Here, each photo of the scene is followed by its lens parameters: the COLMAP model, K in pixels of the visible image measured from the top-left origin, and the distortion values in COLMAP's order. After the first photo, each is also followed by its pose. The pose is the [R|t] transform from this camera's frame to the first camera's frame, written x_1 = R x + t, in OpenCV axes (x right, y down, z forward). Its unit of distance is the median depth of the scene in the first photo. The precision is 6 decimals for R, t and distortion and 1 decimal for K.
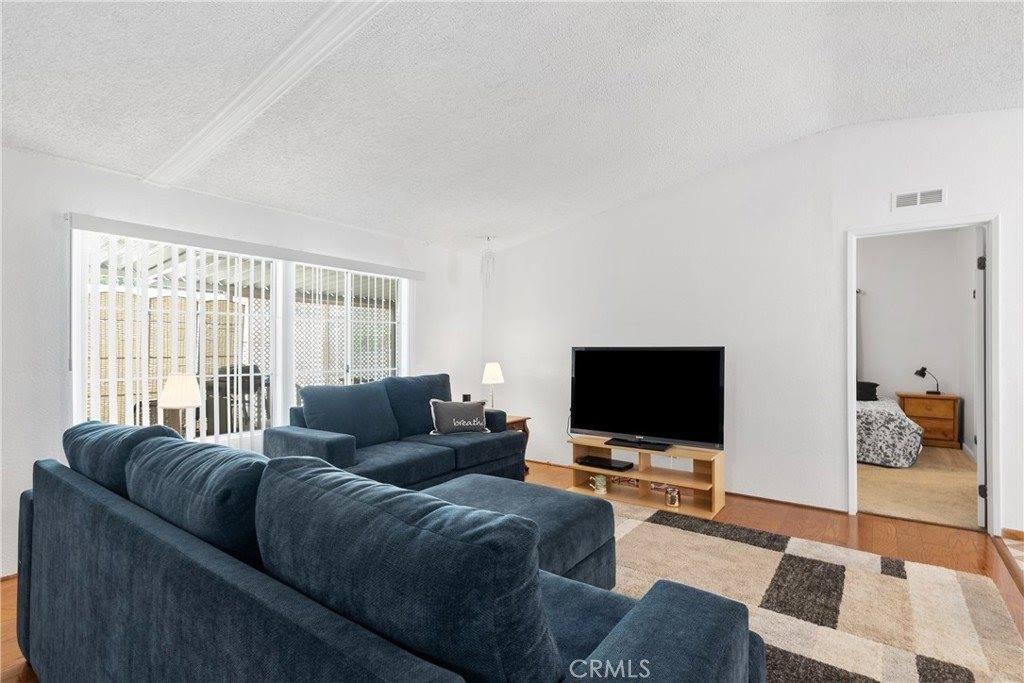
lens RADIAL K [[485.1, 0, 512.0], [0, 485.1, 341.5], [0, 0, 1]] dist [-0.000630, 0.000506]
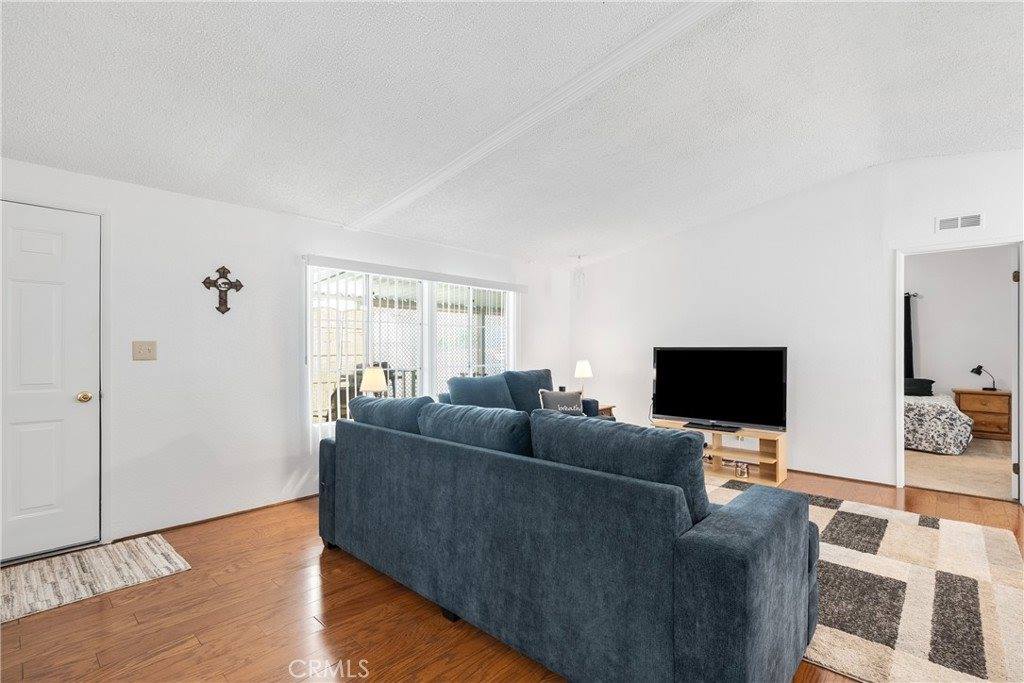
lens RADIAL K [[472.6, 0, 515.7], [0, 472.6, 343.1], [0, 0, 1]] dist [0.001758, 0.000331]
pose [[0.995120, -0.001527, -0.098664, -0.116180], [0.001973, 0.999988, 0.004423, -0.005521], [0.098656, -0.004596, 0.995111, -0.236065]]
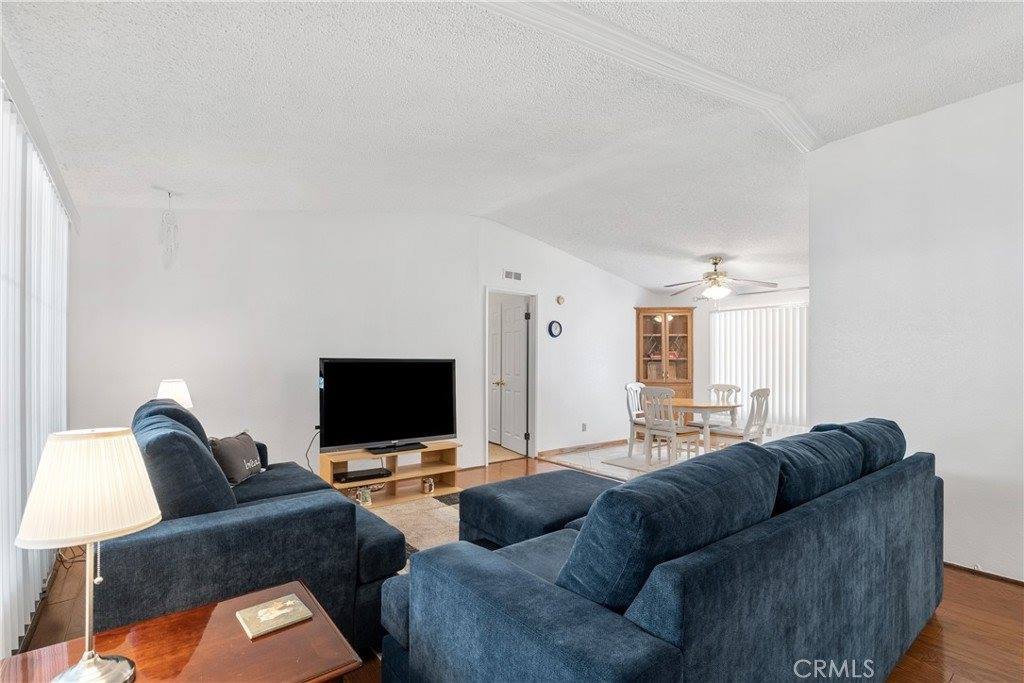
lens RADIAL K [[472.9, 0, 518.0], [0, 472.9, 362.3], [0, 0, 1]] dist [0.000390, 0.000090]
pose [[0.251212, 0.000474, 0.967932, -0.721308], [-0.022861, 0.999724, 0.005443, 0.007709], [-0.967662, -0.023495, 0.251154, 0.491037]]
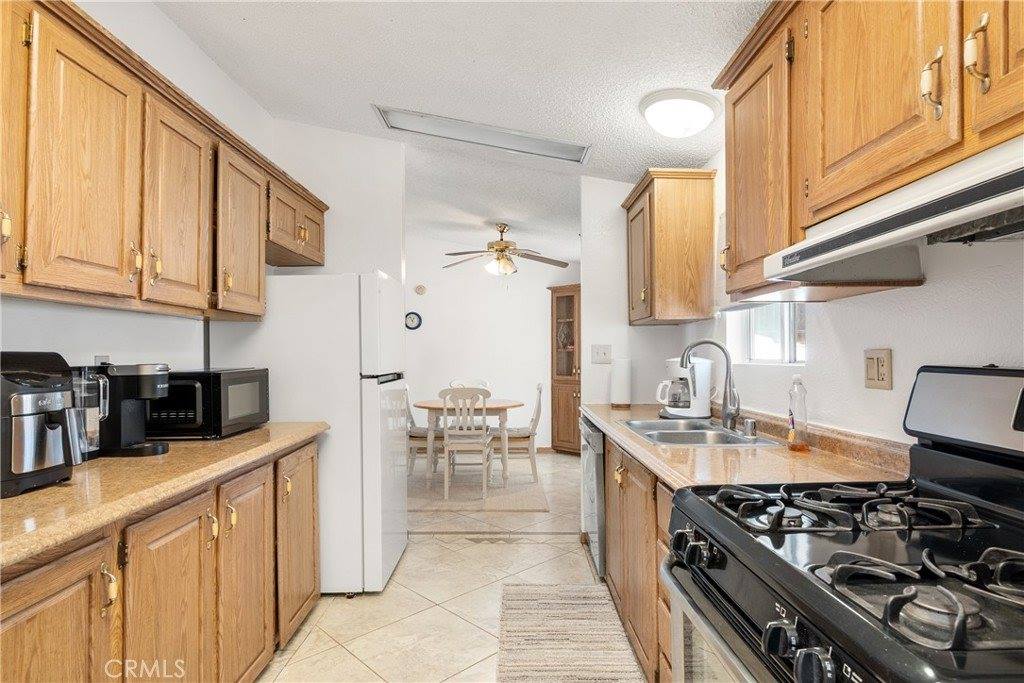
lens RADIAL K [[546.8, 0, 508.5], [0, 546.8, 351.7], [0, 0, 1]] dist [0.000625, 0.000446]
pose [[0.800019, -0.001947, 0.599971, 0.070103], [-0.006000, 0.999919, 0.011245, -0.022579], [-0.599944, -0.012596, 0.799943, -0.856744]]
